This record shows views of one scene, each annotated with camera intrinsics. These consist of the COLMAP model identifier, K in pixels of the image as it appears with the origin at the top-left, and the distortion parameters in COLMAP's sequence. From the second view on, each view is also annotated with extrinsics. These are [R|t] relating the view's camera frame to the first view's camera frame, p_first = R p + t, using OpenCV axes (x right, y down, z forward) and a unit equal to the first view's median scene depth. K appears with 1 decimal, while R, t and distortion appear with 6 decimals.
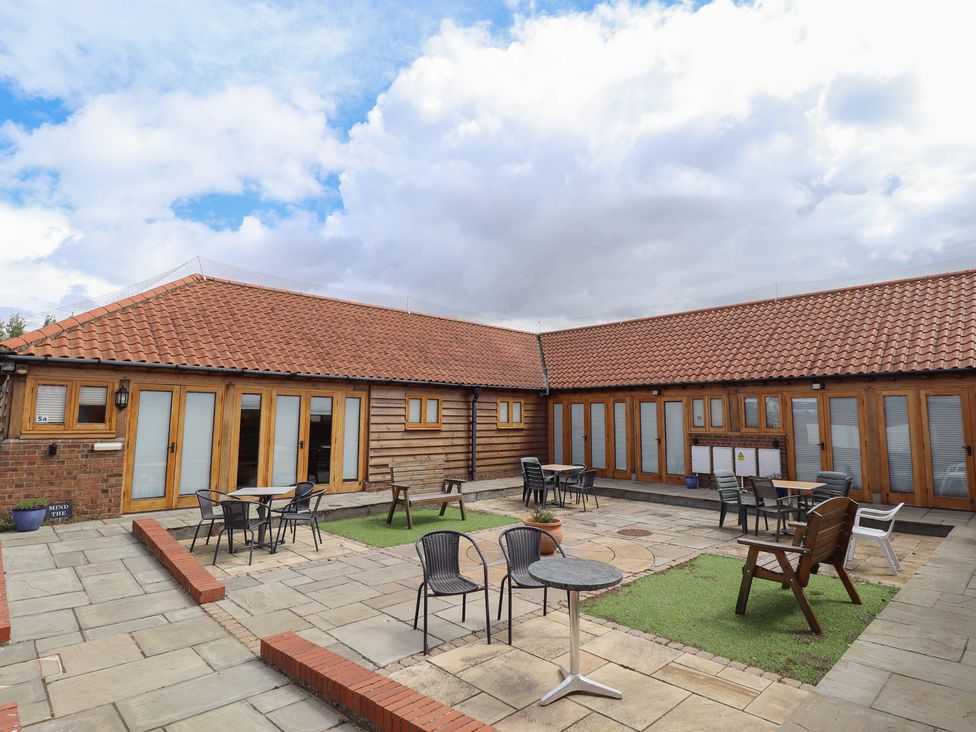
lens RADIAL K [[519.4, 0, 506.7], [0, 519.4, 362.1], [0, 0, 1]] dist [-0.002040, -0.001969]
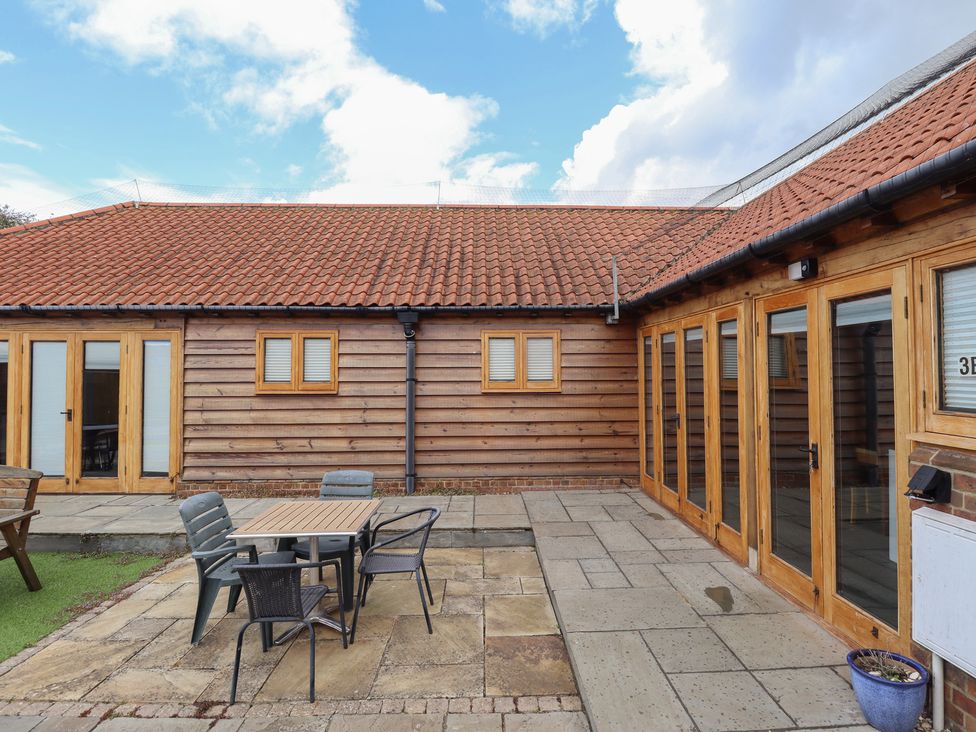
lens RADIAL K [[519.4, 0, 506.7], [0, 519.4, 362.1], [0, 0, 1]] dist [-0.002040, -0.001969]
pose [[0.729174, -0.016284, -0.684135, 0.409496], [0.083690, 0.994335, 0.065532, 0.086186], [0.679192, -0.105040, 0.726406, 0.816253]]
